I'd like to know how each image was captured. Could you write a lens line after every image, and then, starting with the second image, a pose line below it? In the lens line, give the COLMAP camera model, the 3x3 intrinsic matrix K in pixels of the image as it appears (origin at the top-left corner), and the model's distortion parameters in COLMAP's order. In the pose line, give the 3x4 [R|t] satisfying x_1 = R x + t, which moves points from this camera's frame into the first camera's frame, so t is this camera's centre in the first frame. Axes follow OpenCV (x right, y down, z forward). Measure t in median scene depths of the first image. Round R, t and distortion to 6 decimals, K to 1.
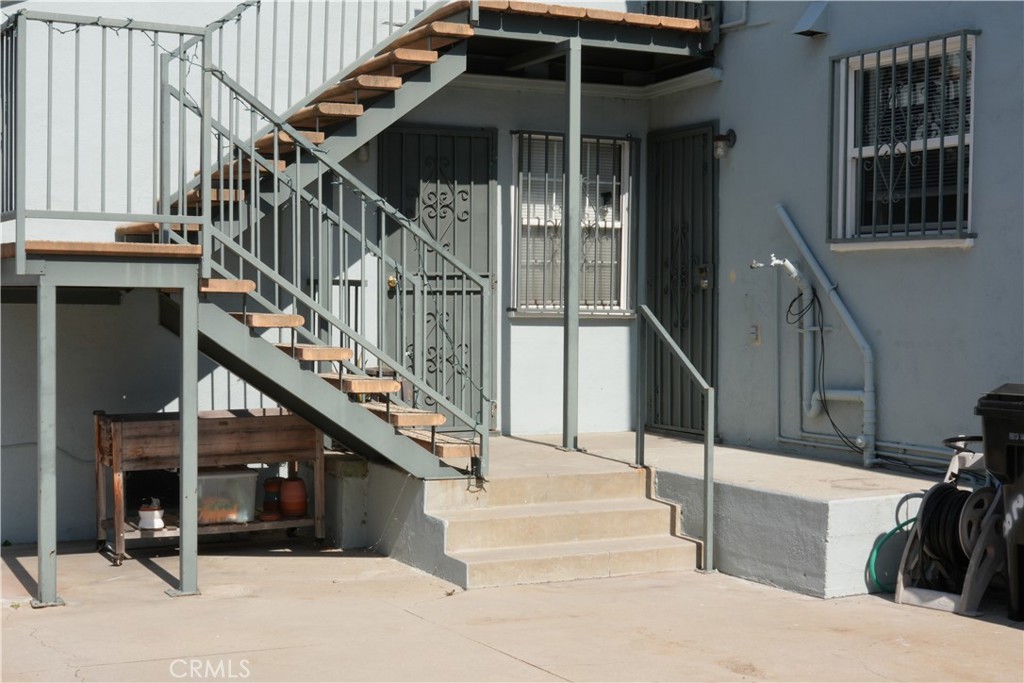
lens RADIAL K [[1551.8, 0, 512.0], [0, 1551.8, 341.5], [0, 0, 1]] dist [-0.002667, 0.011567]
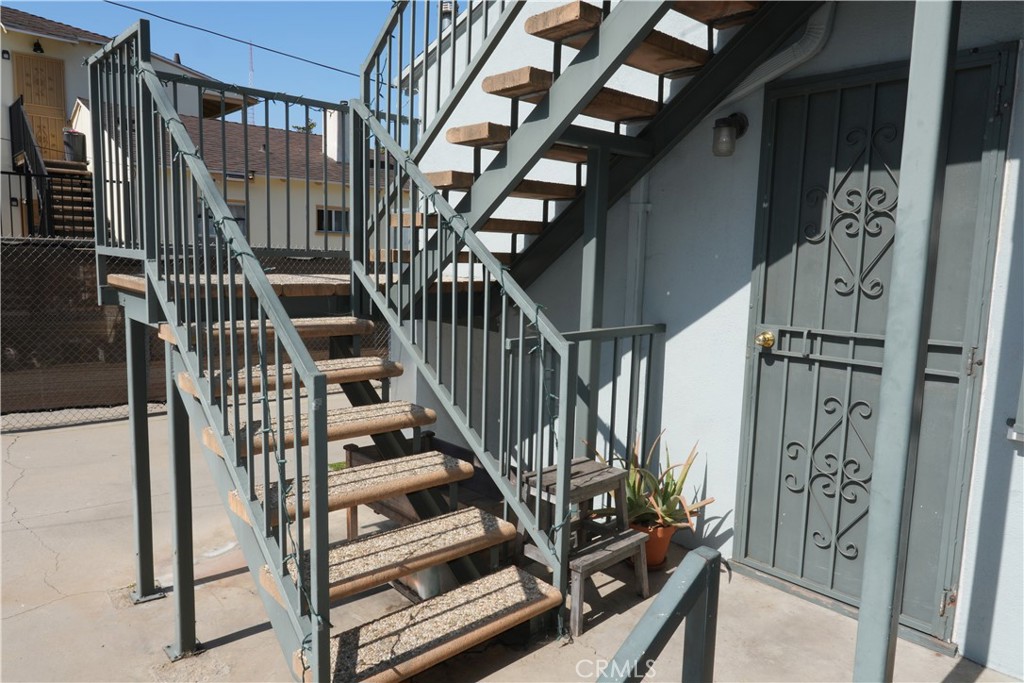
lens RADIAL K [[701.6, 0, 512.0], [0, 701.6, 341.5], [0, 0, 1]] dist [0.005798, 0.002158]
pose [[0.277629, 0.119548, -0.953221, 0.192184], [-0.052270, 0.992637, 0.109267, -0.073133], [0.959265, 0.019489, 0.281834, 0.948798]]
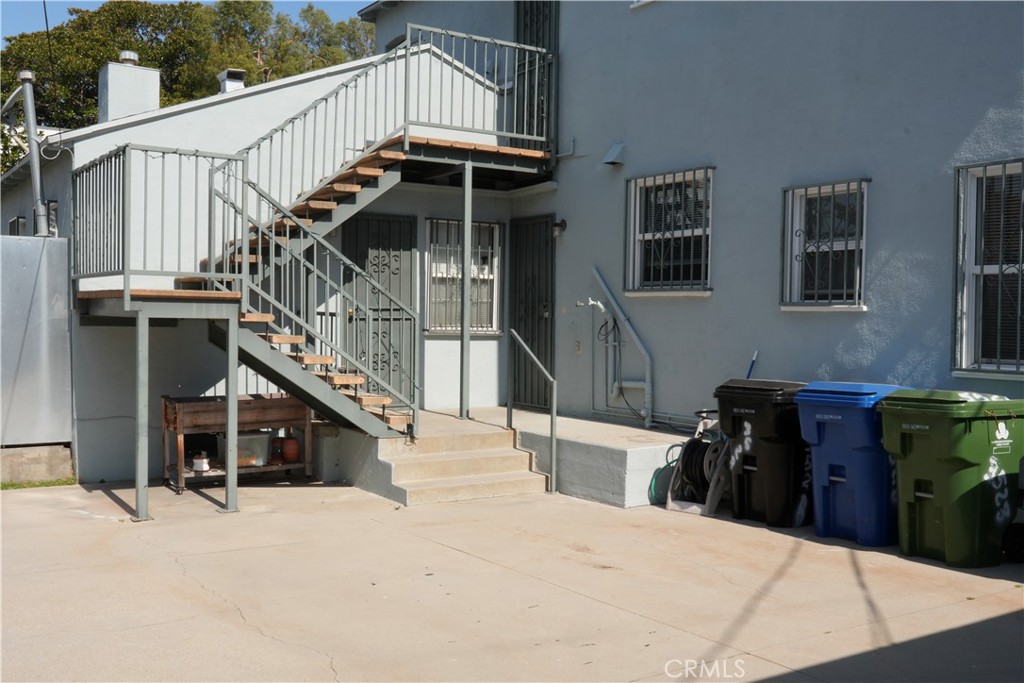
lens RADIAL K [[1042.8, 0, 512.0], [0, 1042.8, 341.5], [0, 0, 1]] dist [0.006127, -0.007841]
pose [[0.993565, 0.002791, 0.113231, -0.039885], [-0.002750, 0.999996, -0.000516, -0.010317], [-0.113232, 0.000202, 0.993569, -0.084960]]
